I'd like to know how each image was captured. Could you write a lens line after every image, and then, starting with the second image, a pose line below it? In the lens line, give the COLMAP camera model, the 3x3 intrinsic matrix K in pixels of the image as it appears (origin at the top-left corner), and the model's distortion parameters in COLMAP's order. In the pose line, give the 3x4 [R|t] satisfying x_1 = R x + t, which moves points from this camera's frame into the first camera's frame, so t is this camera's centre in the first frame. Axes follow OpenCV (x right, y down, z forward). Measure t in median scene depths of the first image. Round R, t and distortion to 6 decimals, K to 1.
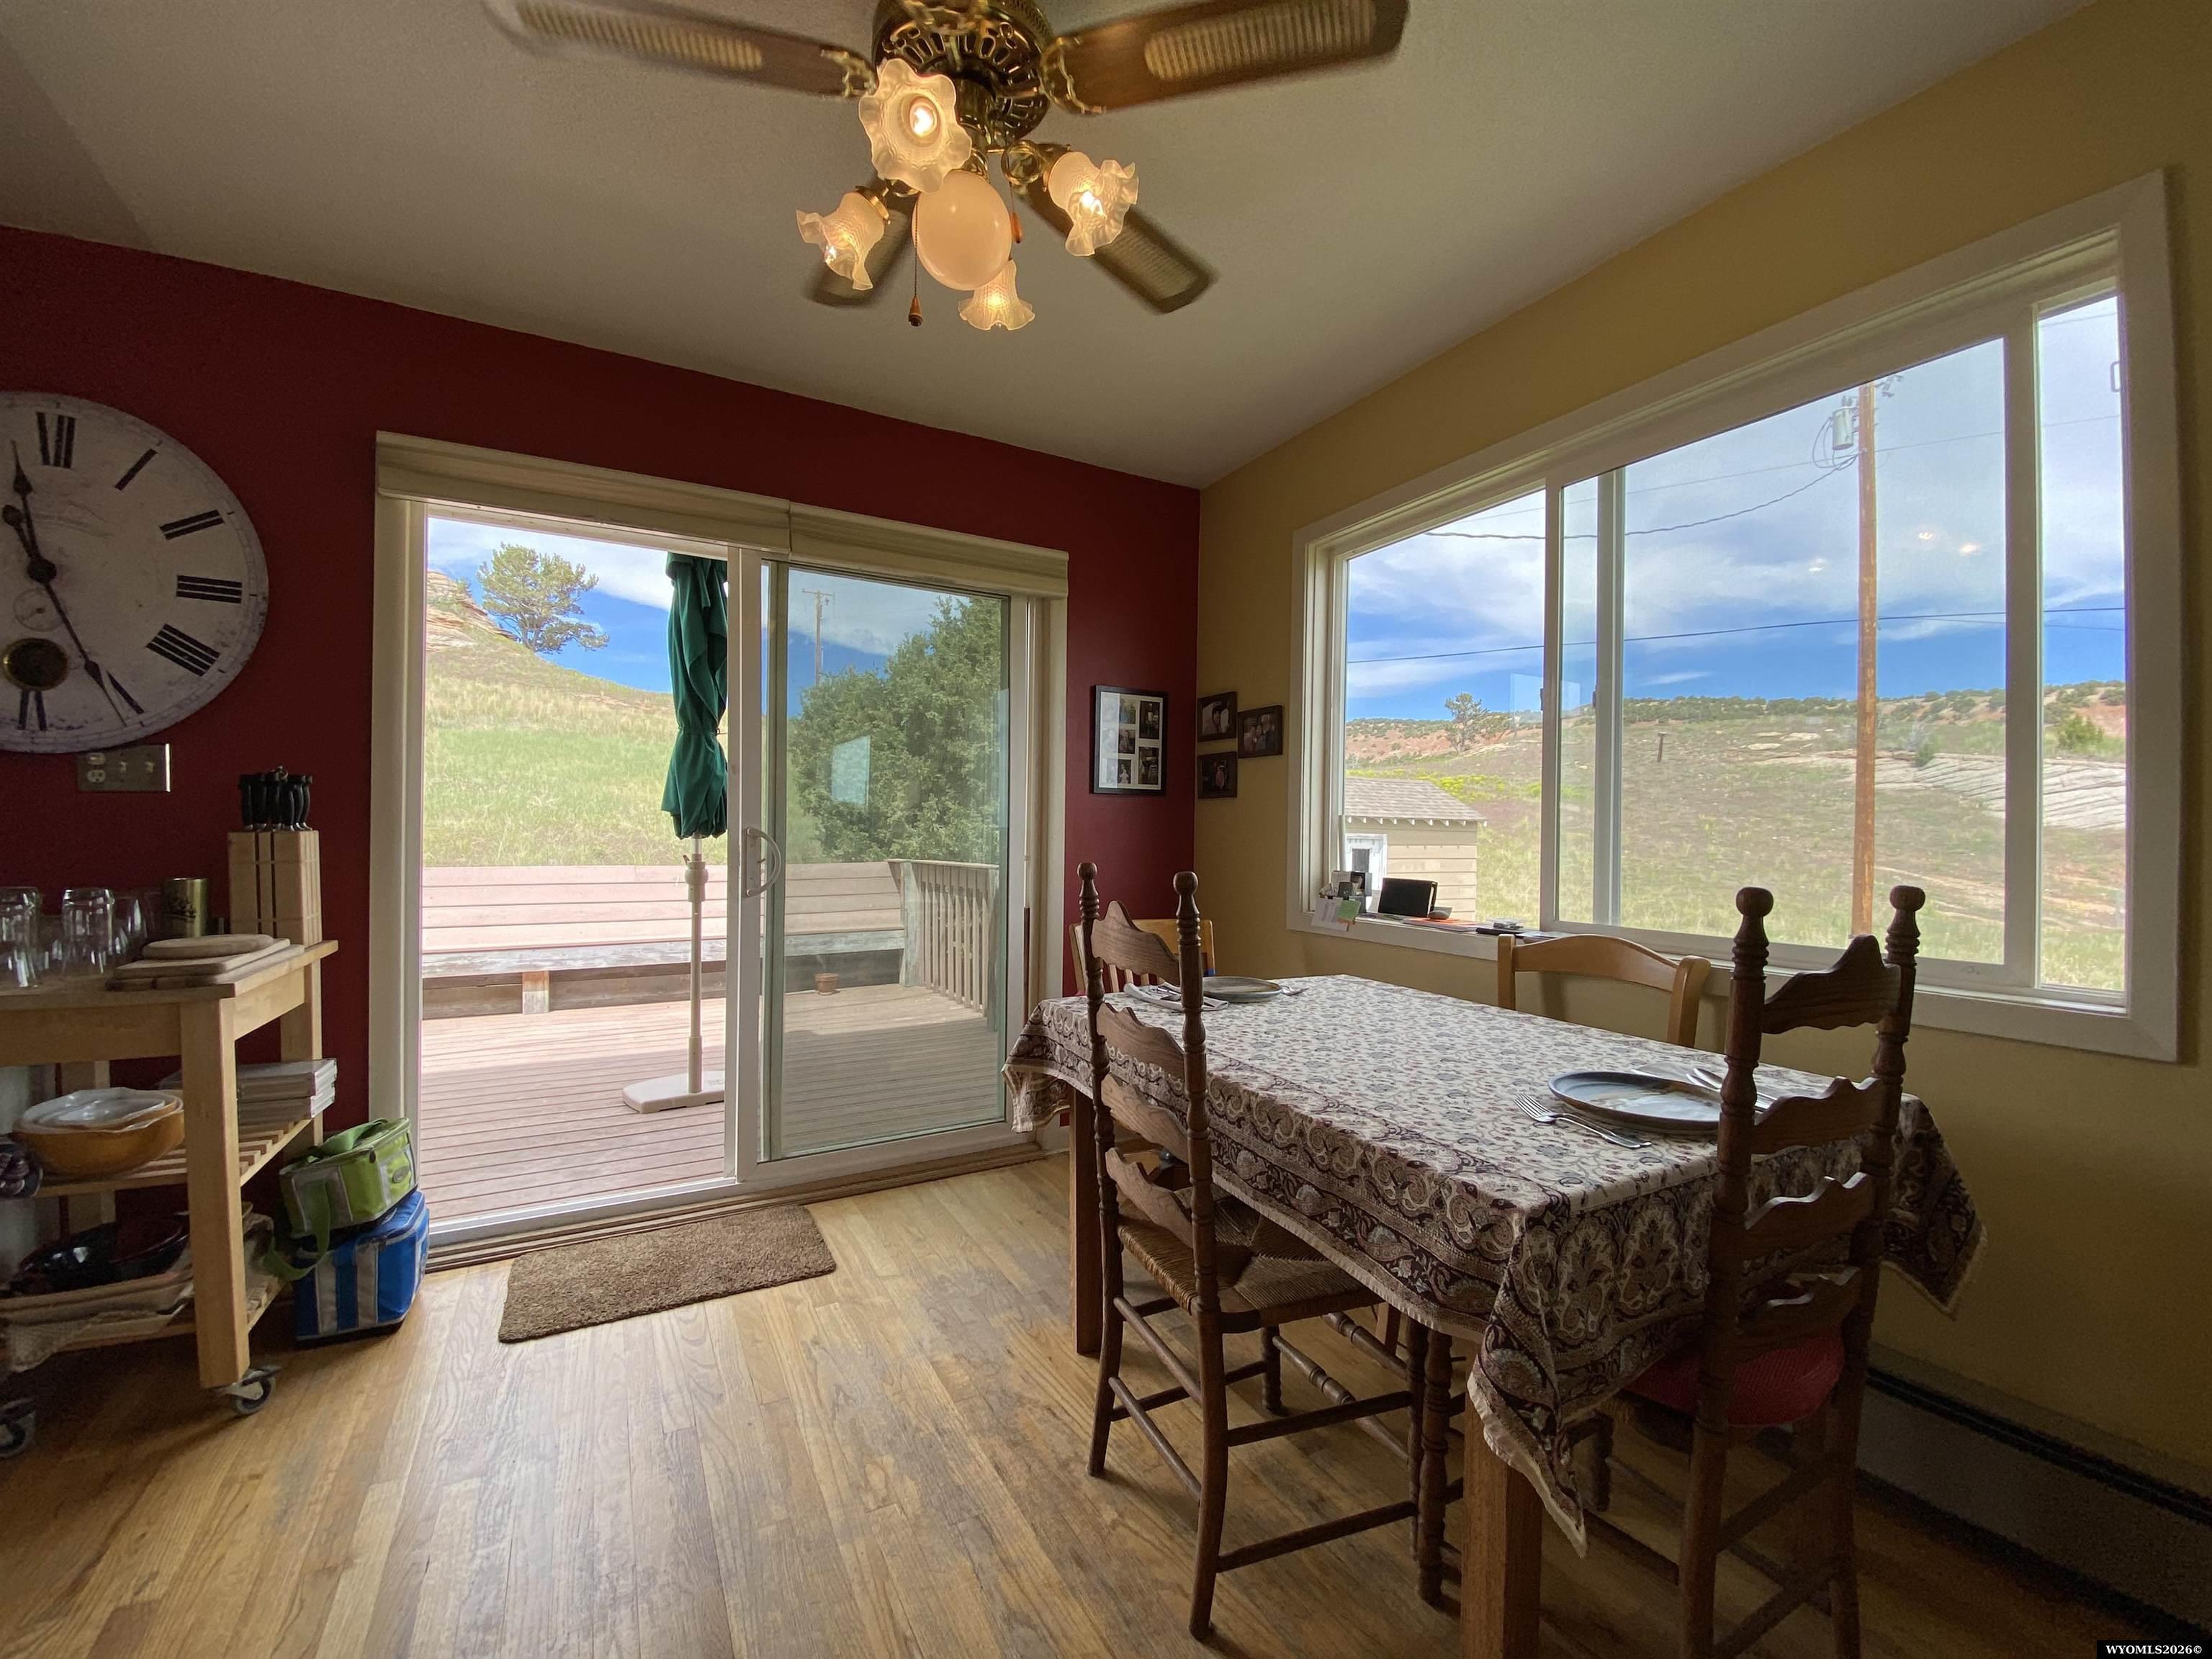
lens RADIAL K [[891.7, 0, 1089.0], [0, 891.7, 834.4], [0, 0, 1]] dist [0.034413, -0.027127]
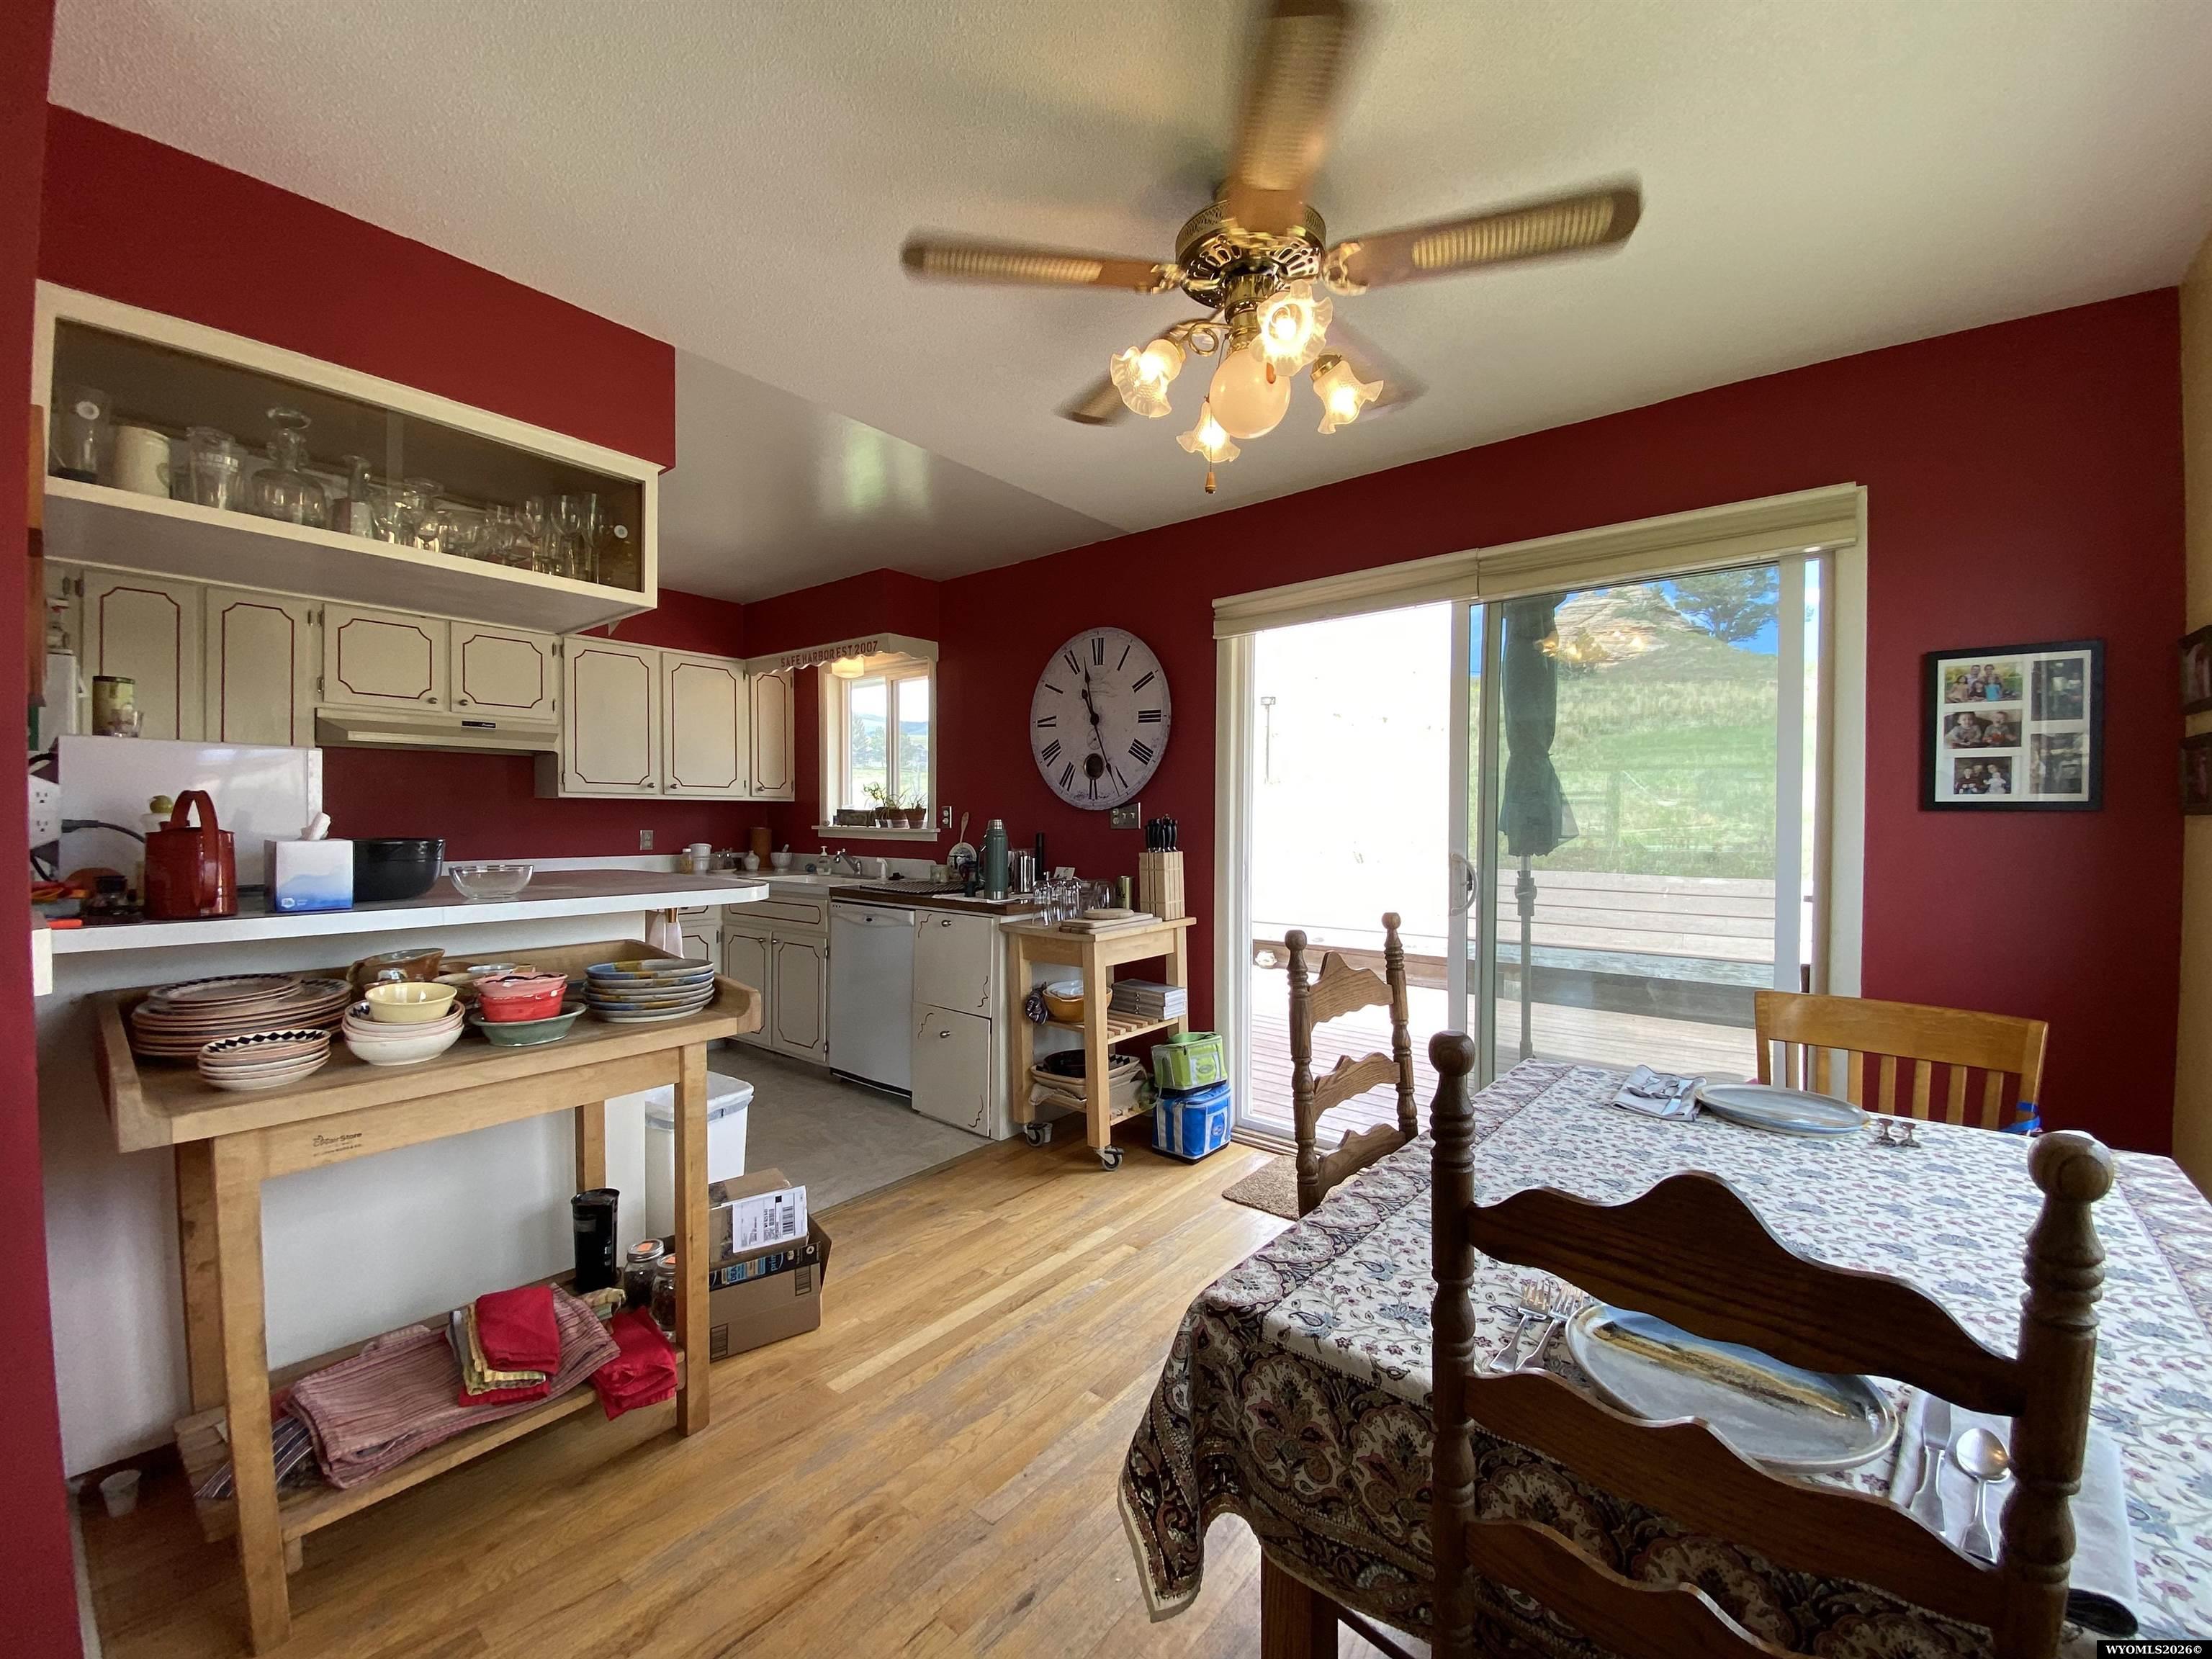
lens RADIAL K [[888.8, 0, 1102.6], [0, 888.8, 823.9], [0, 0, 1]] dist [0.045433, -0.038534]
pose [[0.379975, -0.002866, -0.924992, 0.662077], [-0.001508, 0.999992, -0.003718, -0.052054], [0.924996, 0.002807, 0.379967, 0.243989]]
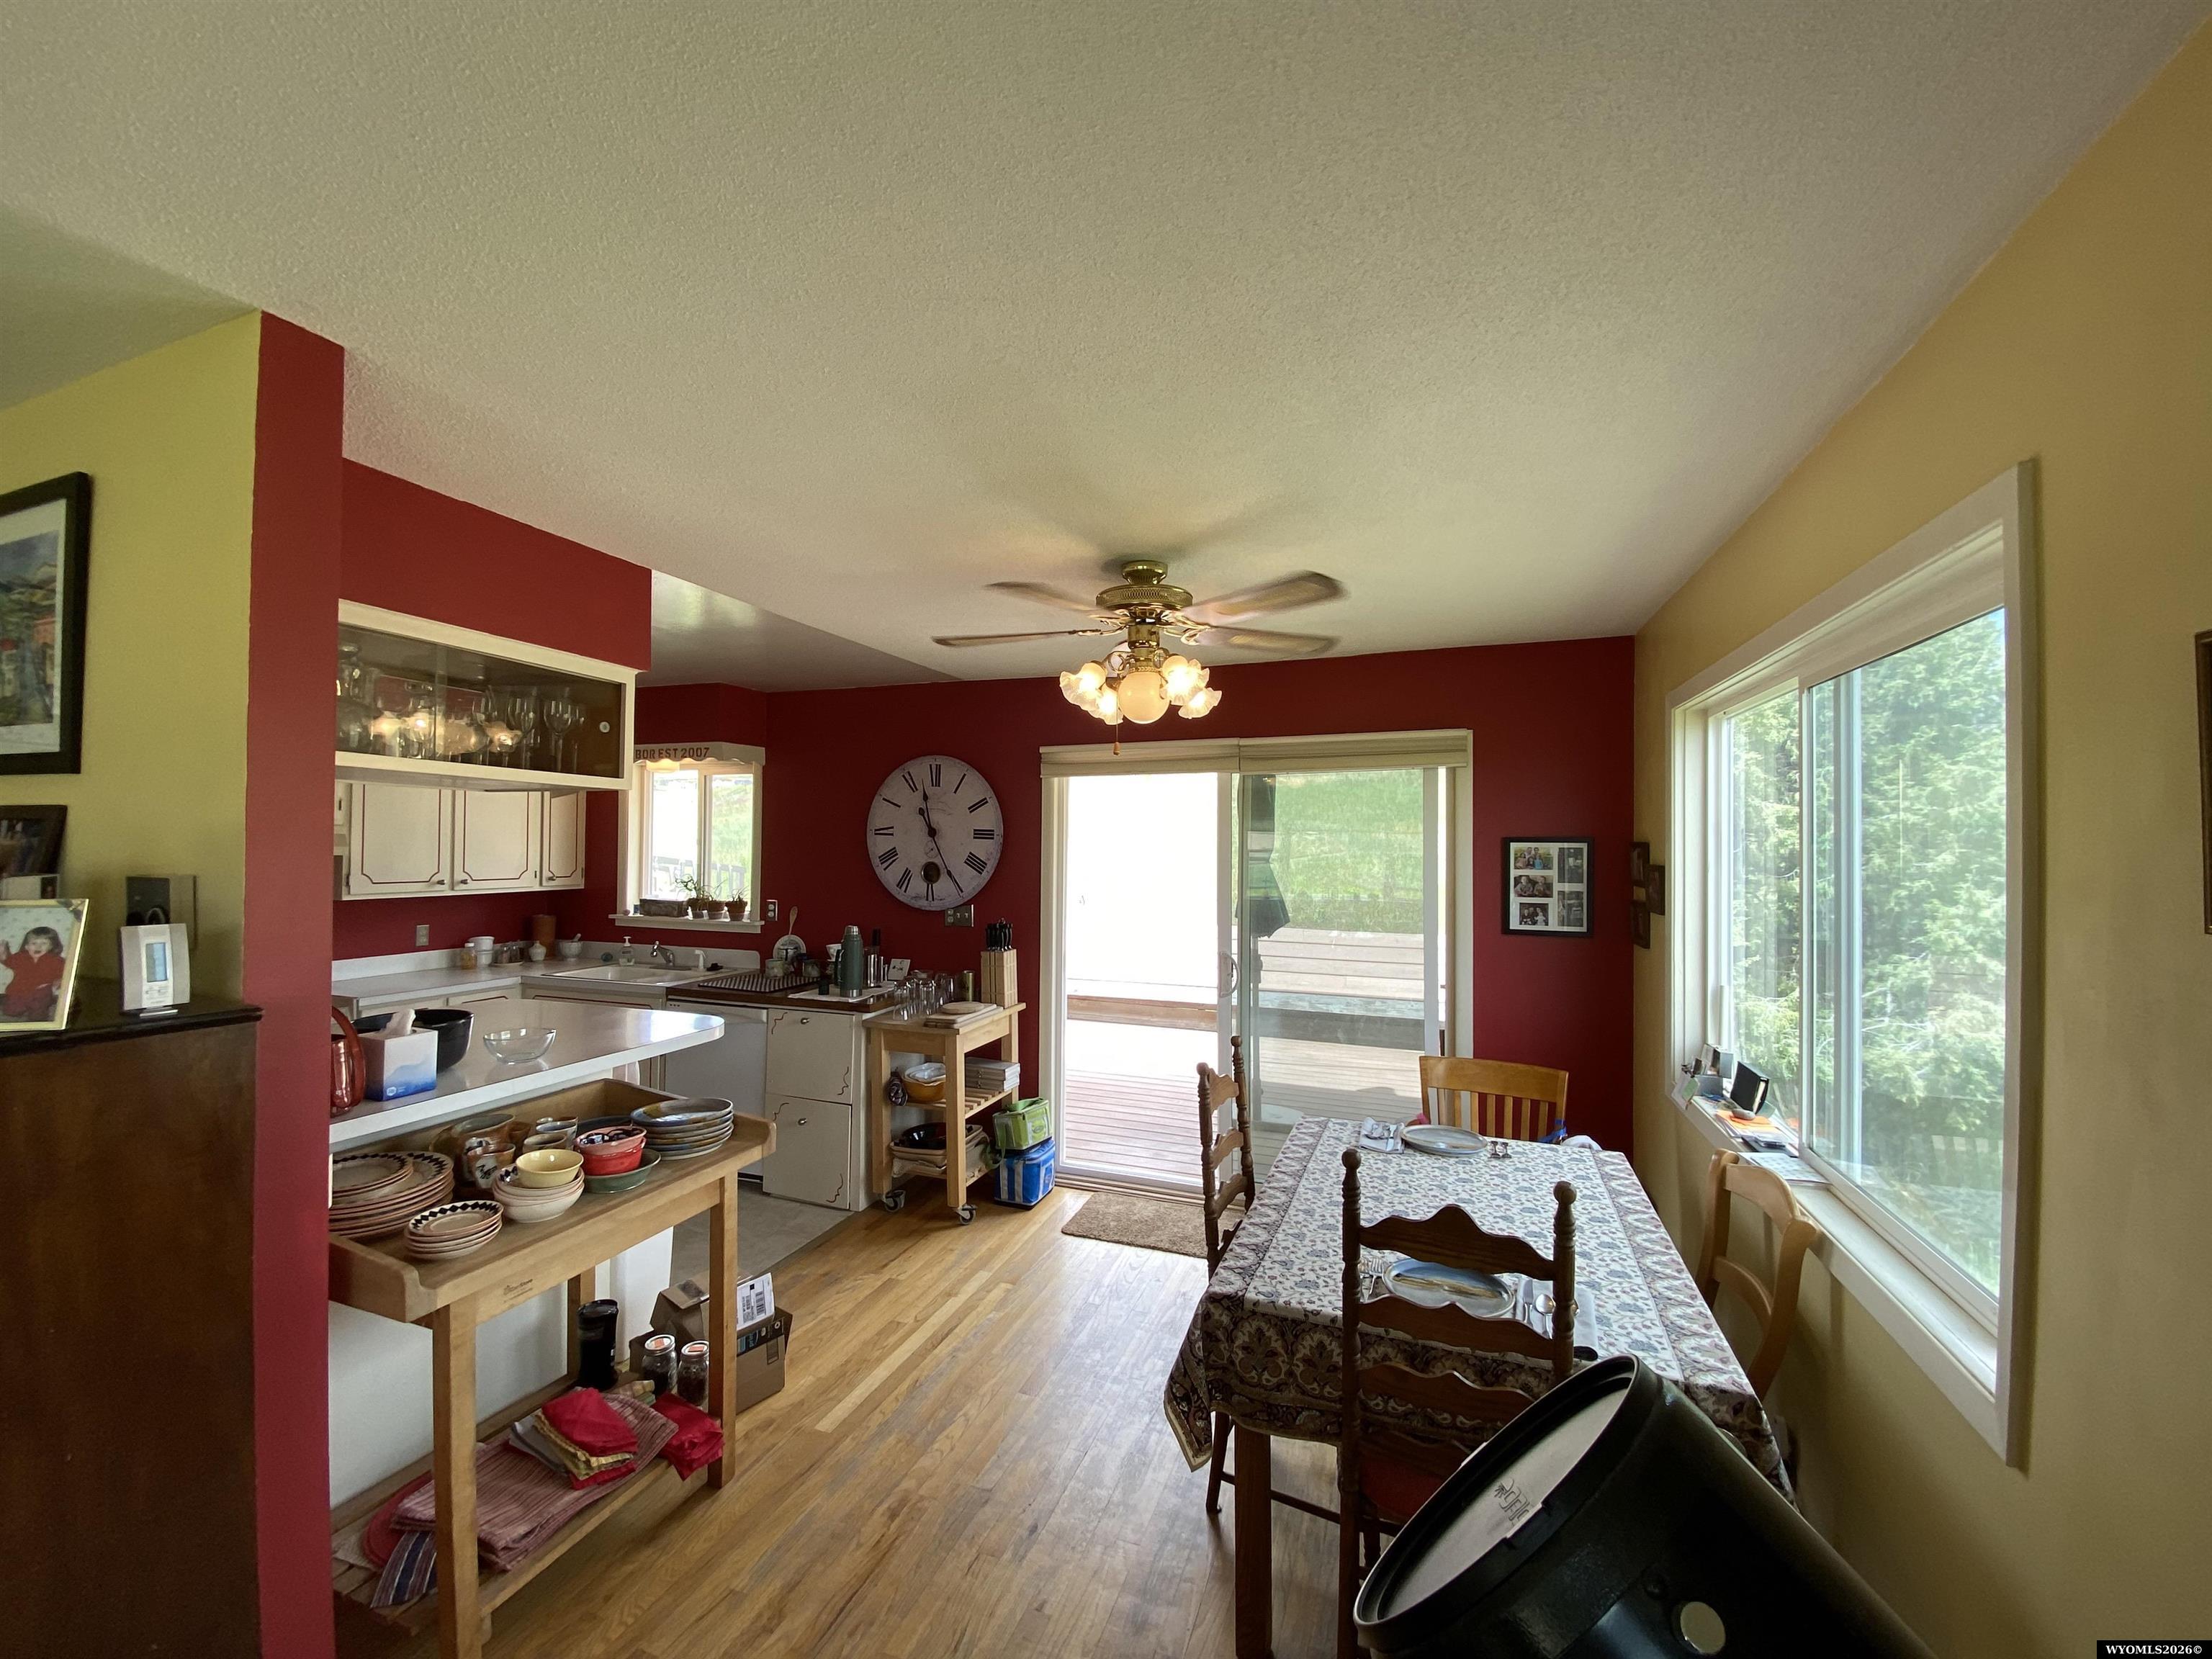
lens RADIAL K [[888.8, 0, 1102.6], [0, 888.8, 823.9], [0, 0, 1]] dist [0.045433, -0.038534]
pose [[0.659998, -0.021853, -0.750950, 0.851341], [-0.002759, 0.999500, -0.031511, -0.240973], [0.751263, 0.022869, 0.659607, -0.206445]]
